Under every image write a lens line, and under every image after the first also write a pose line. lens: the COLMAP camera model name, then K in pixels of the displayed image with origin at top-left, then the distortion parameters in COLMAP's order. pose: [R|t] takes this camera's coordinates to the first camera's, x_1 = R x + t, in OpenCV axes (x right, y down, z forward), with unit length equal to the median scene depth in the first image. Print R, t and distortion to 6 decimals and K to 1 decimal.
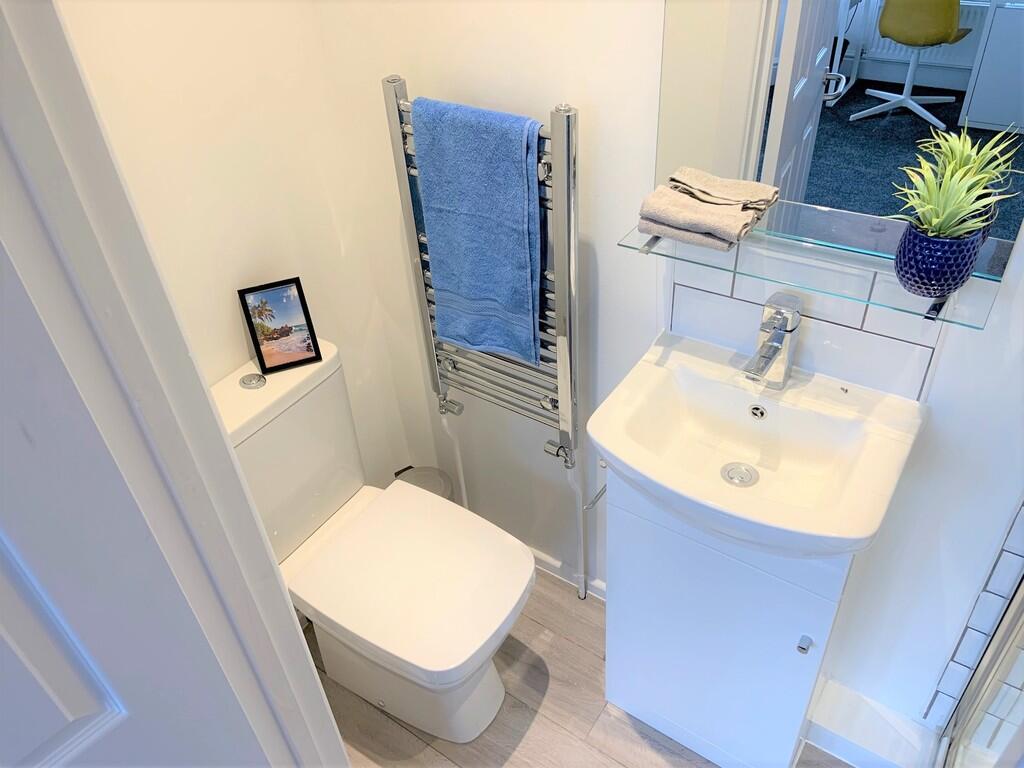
lens RADIAL K [[765.8, 0, 510.7], [0, 765.8, 380.1], [0, 0, 1]] dist [0.123194, -0.147237]
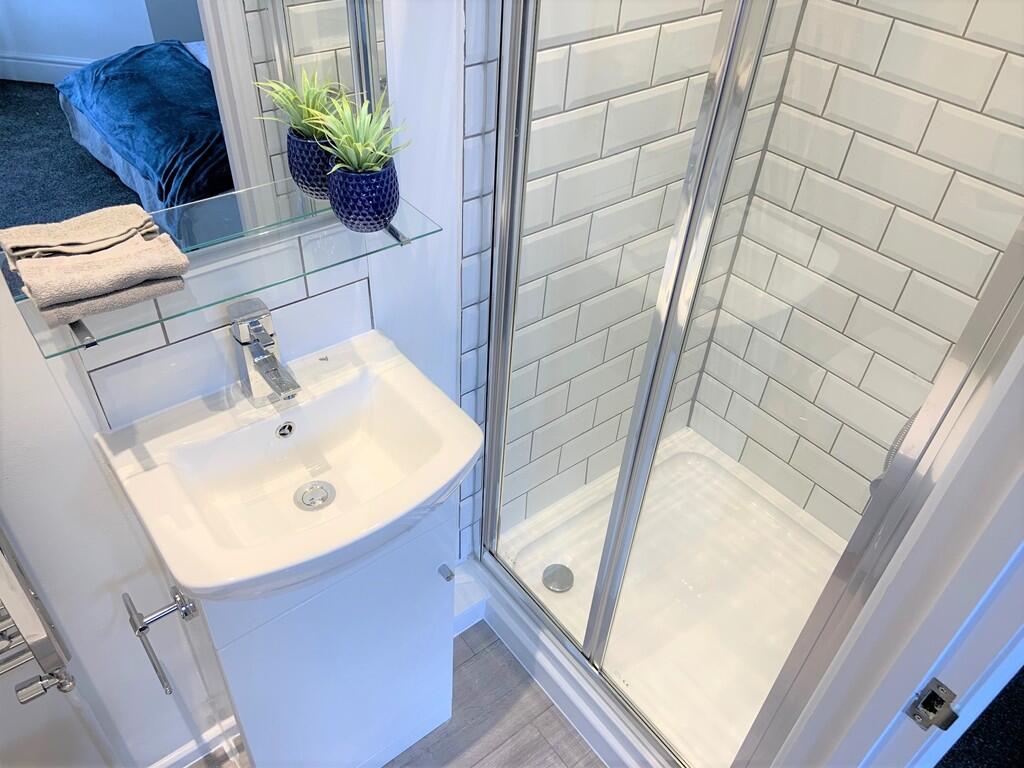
lens RADIAL K [[765.8, 0, 506.7], [0, 765.8, 389.9], [0, 0, 1]] dist [0.123194, -0.147237]
pose [[0.303426, -0.557844, 0.772491, -0.273457], [0.536605, 0.769971, 0.345252, -0.170409], [-0.787393, 0.309765, 0.532971, 0.322327]]
